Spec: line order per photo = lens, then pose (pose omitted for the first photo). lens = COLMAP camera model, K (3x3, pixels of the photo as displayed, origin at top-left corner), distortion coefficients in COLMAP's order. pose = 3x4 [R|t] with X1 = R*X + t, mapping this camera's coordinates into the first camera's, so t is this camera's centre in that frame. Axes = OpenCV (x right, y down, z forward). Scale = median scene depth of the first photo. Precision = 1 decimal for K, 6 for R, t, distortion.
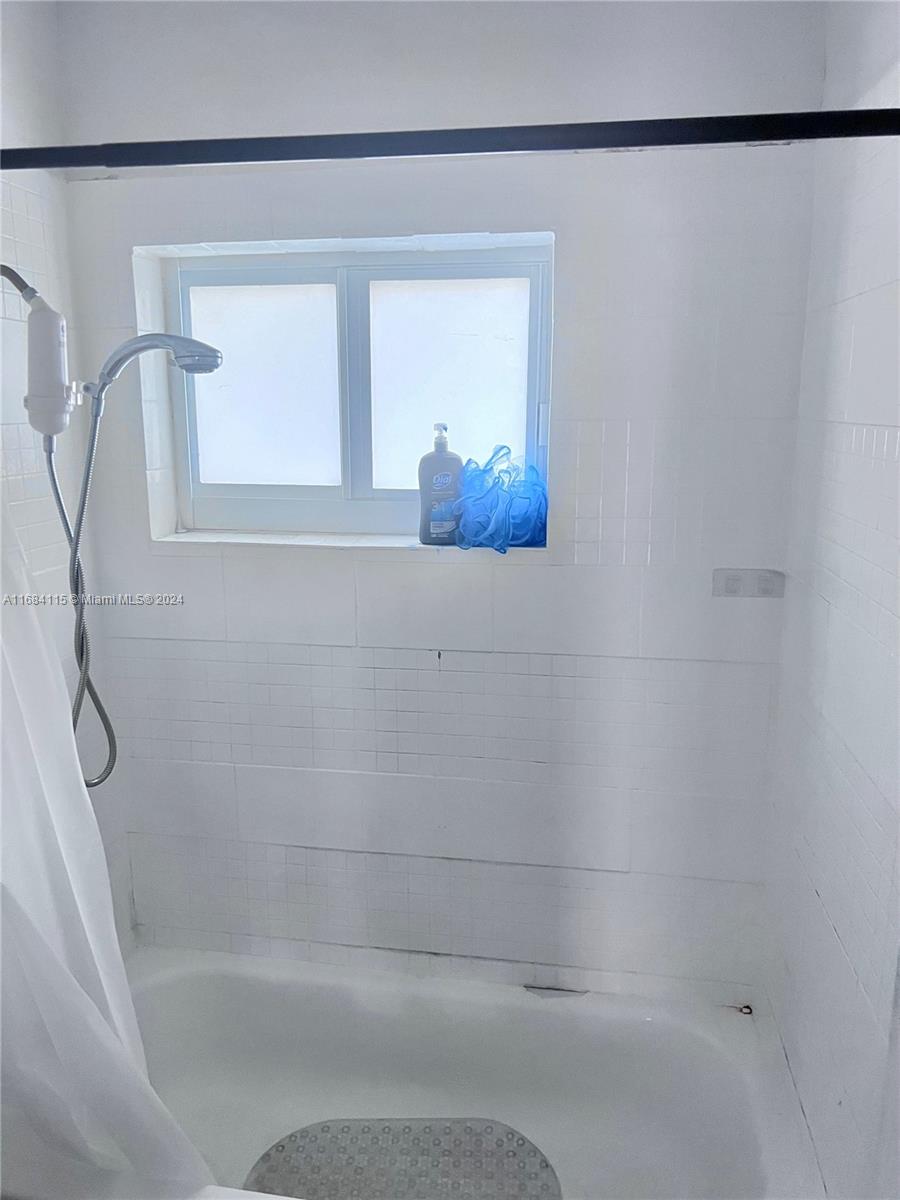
lens RADIAL K [[914.5, 0, 450.0], [0, 914.5, 600.0], [0, 0, 1]] dist [0.046647, -0.040477]
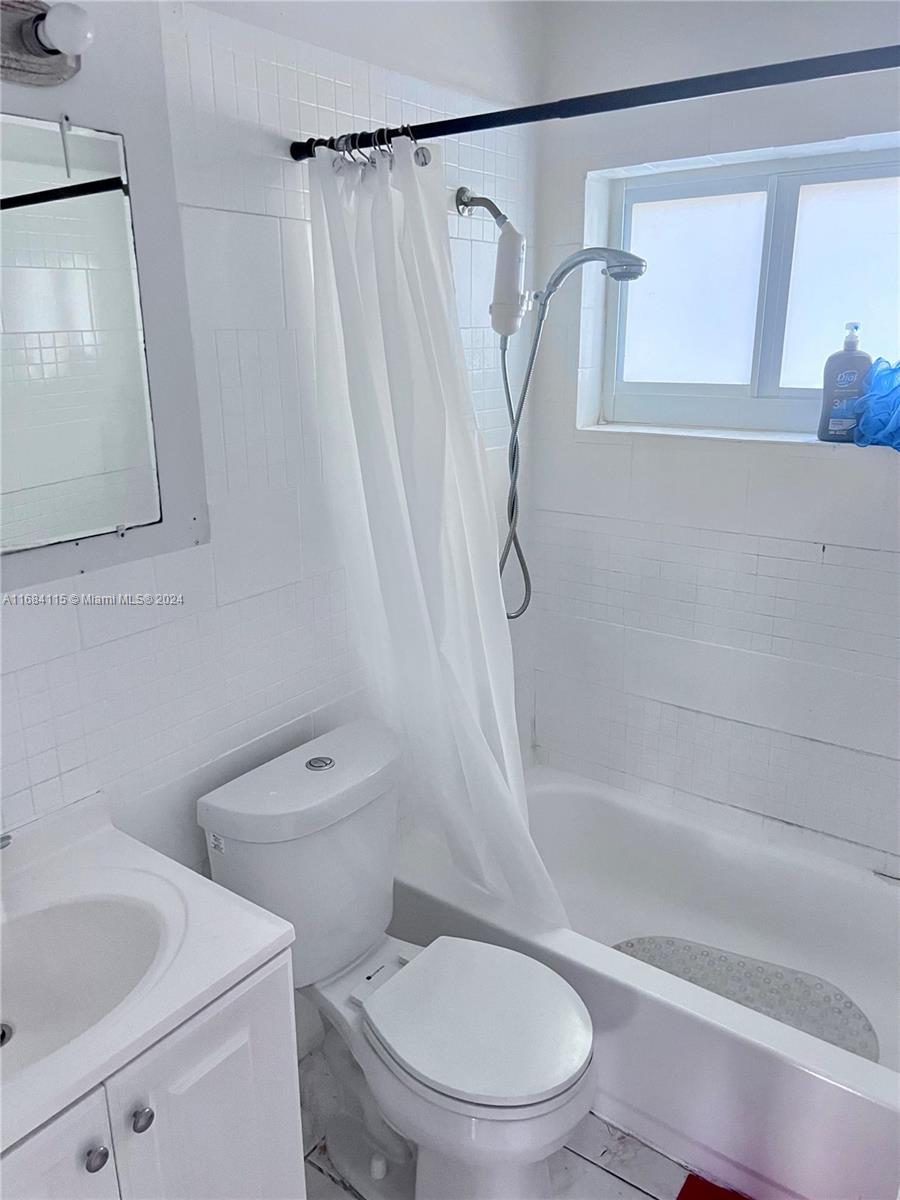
lens RADIAL K [[901.2, 0, 450.0], [0, 901.2, 600.0], [0, 0, 1]] dist [0.078244, -0.110858]
pose [[0.890253, 0.124149, -0.438220, 0.075320], [-0.085625, 0.990599, 0.106691, 0.046237], [0.447345, -0.057459, 0.892514, -0.141113]]
